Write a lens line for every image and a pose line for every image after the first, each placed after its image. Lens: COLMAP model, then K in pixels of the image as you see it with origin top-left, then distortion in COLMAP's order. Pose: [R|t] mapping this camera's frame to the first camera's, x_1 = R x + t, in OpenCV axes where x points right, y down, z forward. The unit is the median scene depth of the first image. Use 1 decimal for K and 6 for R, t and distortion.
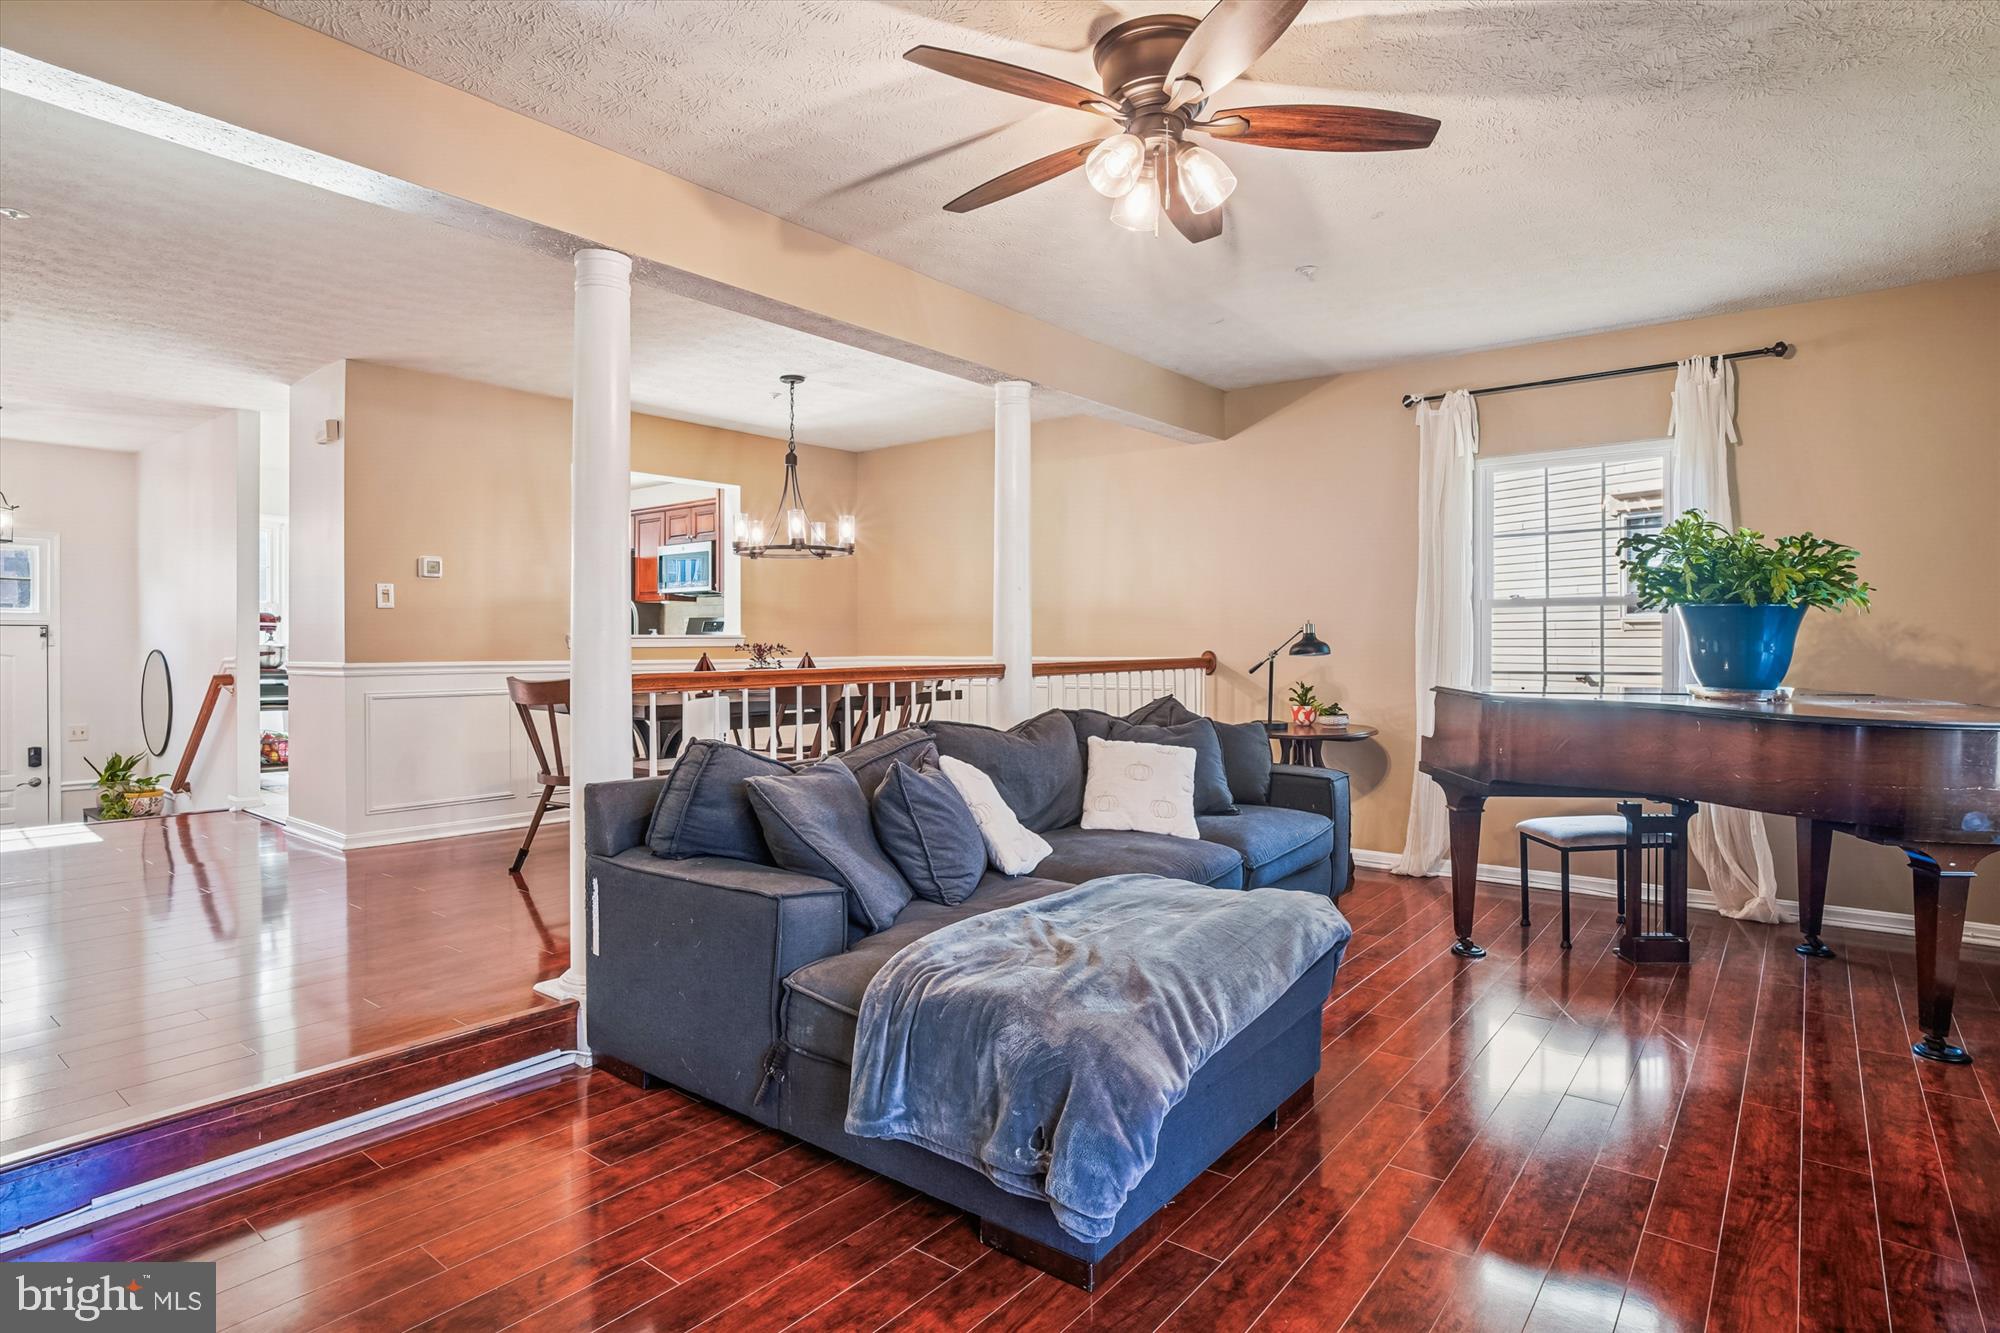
lens RADIAL K [[1059.2, 0, 1005.9], [0, 1059.2, 664.0], [0, 0, 1]] dist [-0.065101, 0.030129]
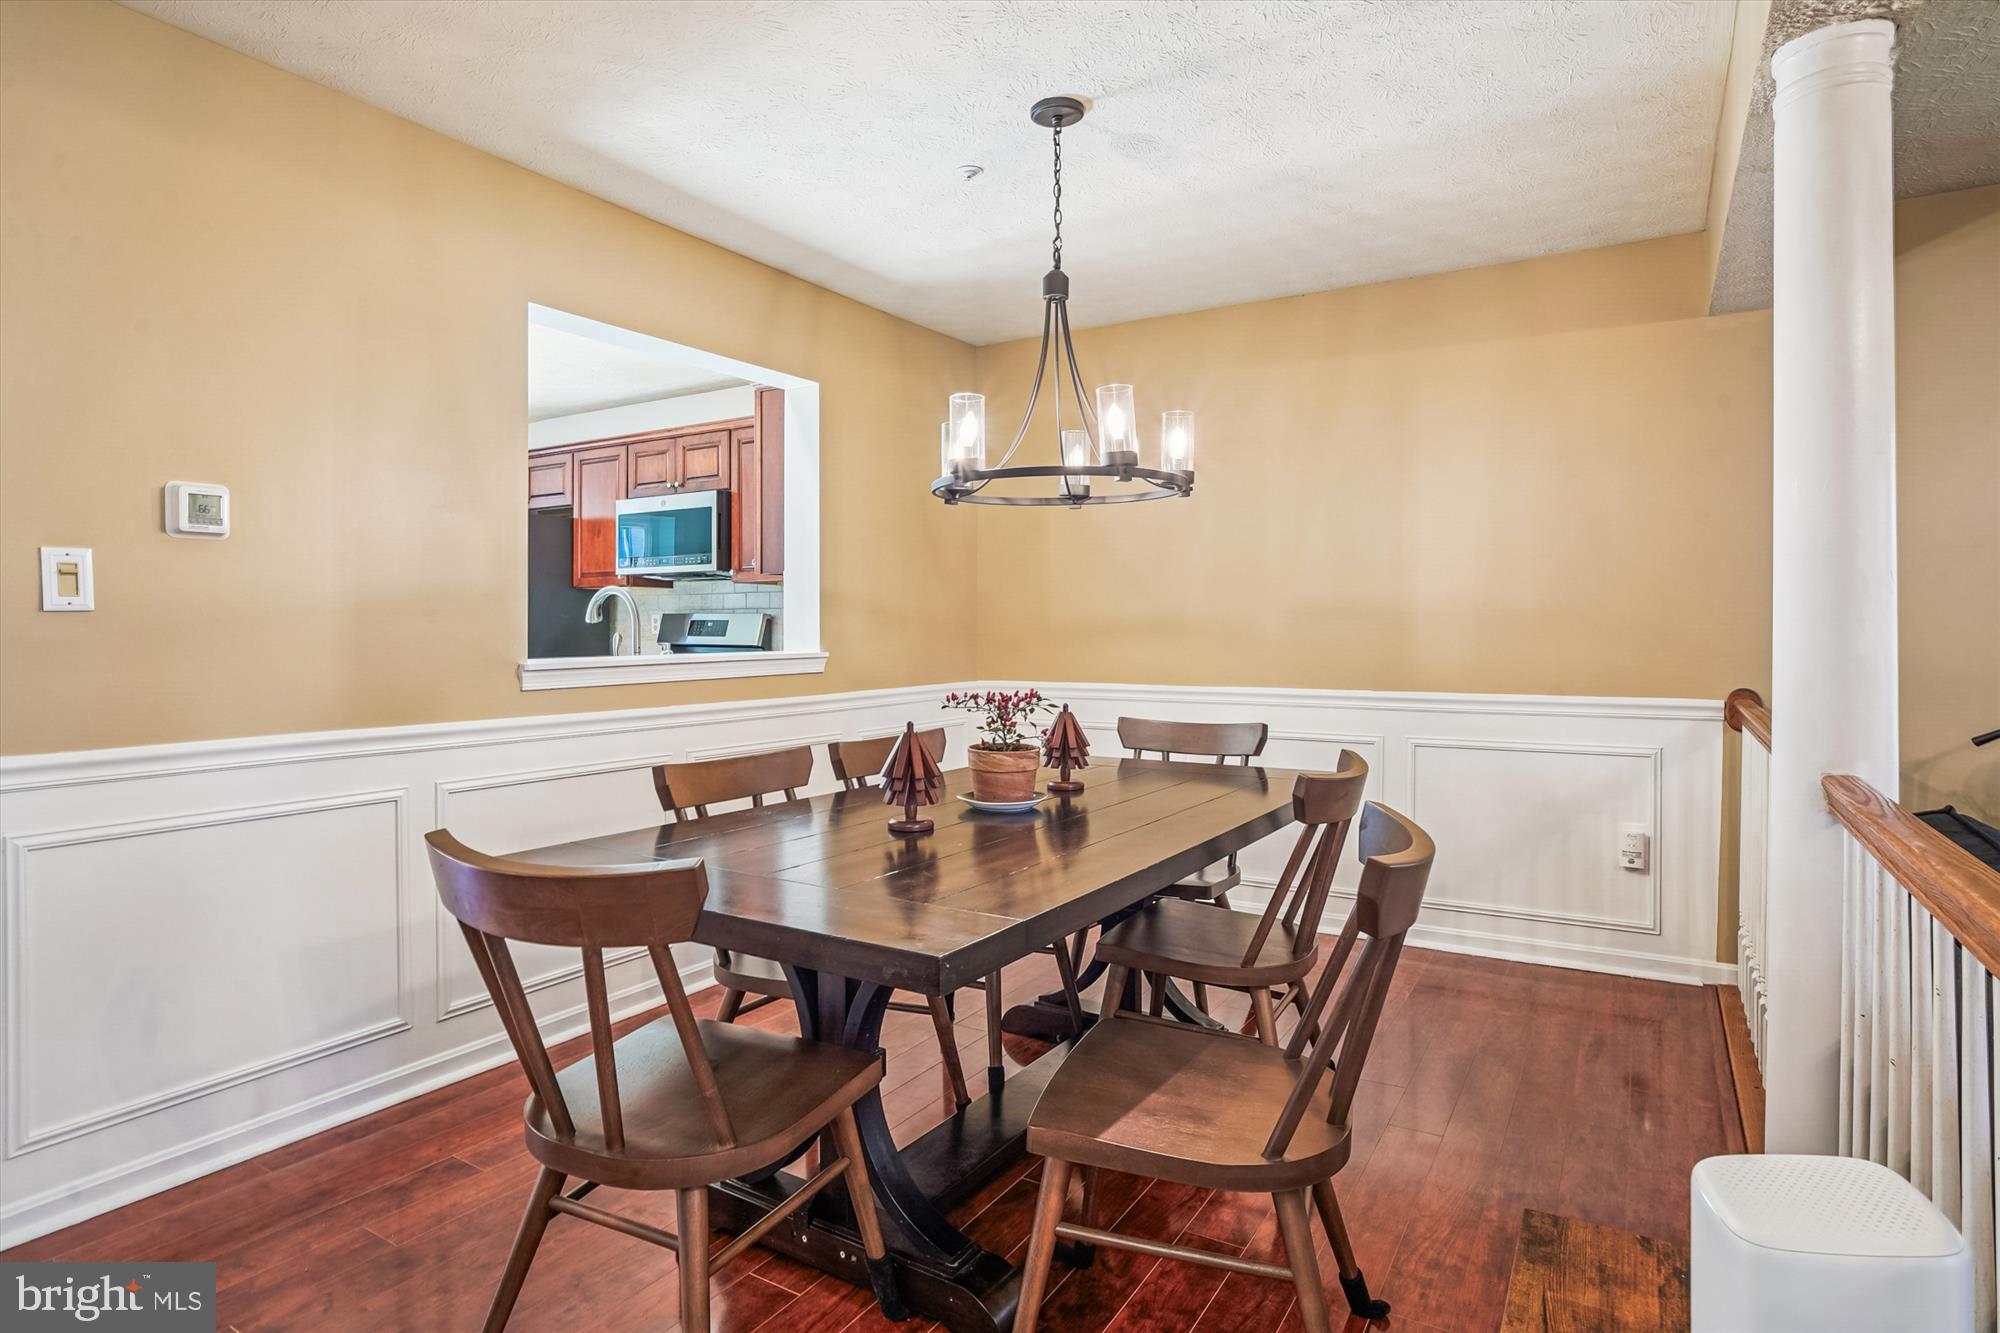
lens RADIAL K [[1059.2, 0, 1005.9], [0, 1059.2, 664.0], [0, 0, 1]] dist [-0.065101, 0.030129]
pose [[0.992070, -0.003468, 0.125636, -0.222637], [0.001445, 0.999868, 0.016191, -0.029584], [-0.125676, -0.015881, 0.991944, 0.431640]]
